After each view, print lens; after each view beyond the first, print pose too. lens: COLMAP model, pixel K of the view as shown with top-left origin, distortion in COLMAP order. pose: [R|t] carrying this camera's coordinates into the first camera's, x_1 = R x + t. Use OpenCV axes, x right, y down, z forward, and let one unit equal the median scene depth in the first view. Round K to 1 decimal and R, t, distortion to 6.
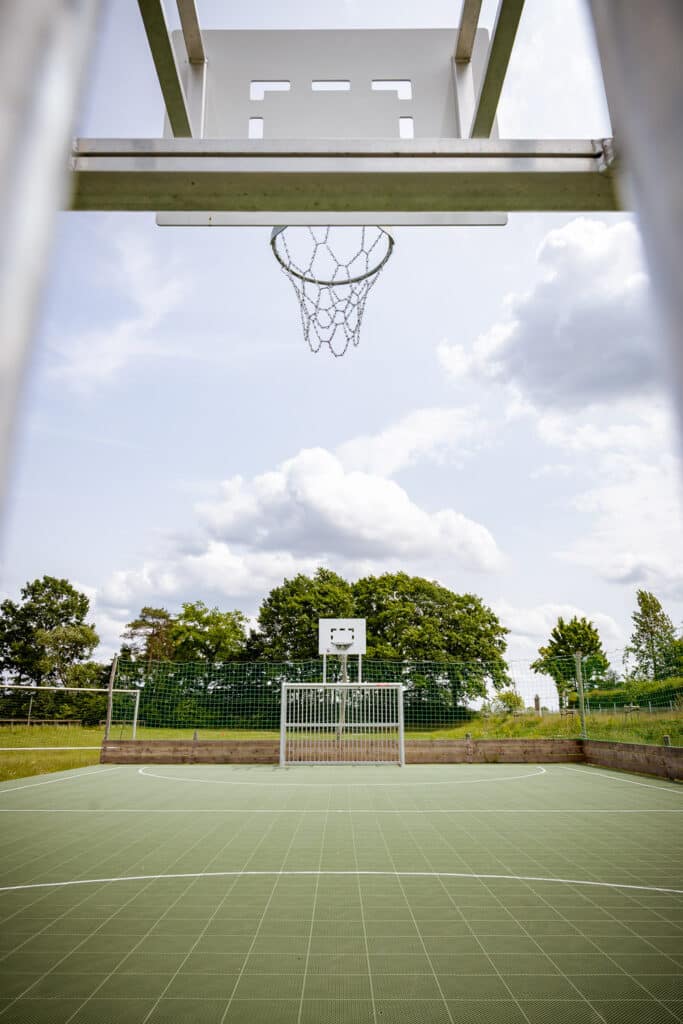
lens RADIAL K [[689.3, 0, 338.6], [0, 689.3, 507.6], [0, 0, 1]] dist [-0.007289, -0.000895]
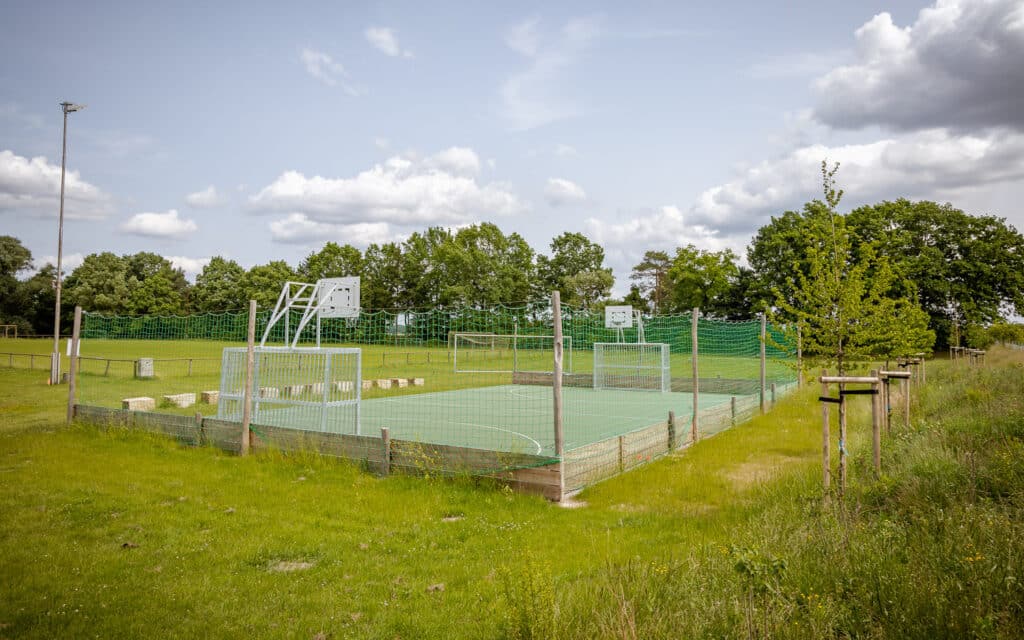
lens RADIAL K [[729.9, 0, 513.2], [0, 729.9, 320.4], [0, 0, 1]] dist [-0.001018, -0.000267]
pose [[0.843370, -0.008488, -0.537266, 0.185989], [0.156727, 0.960284, 0.230849, -0.062529], [0.513968, -0.278895, 0.811205, -0.137732]]
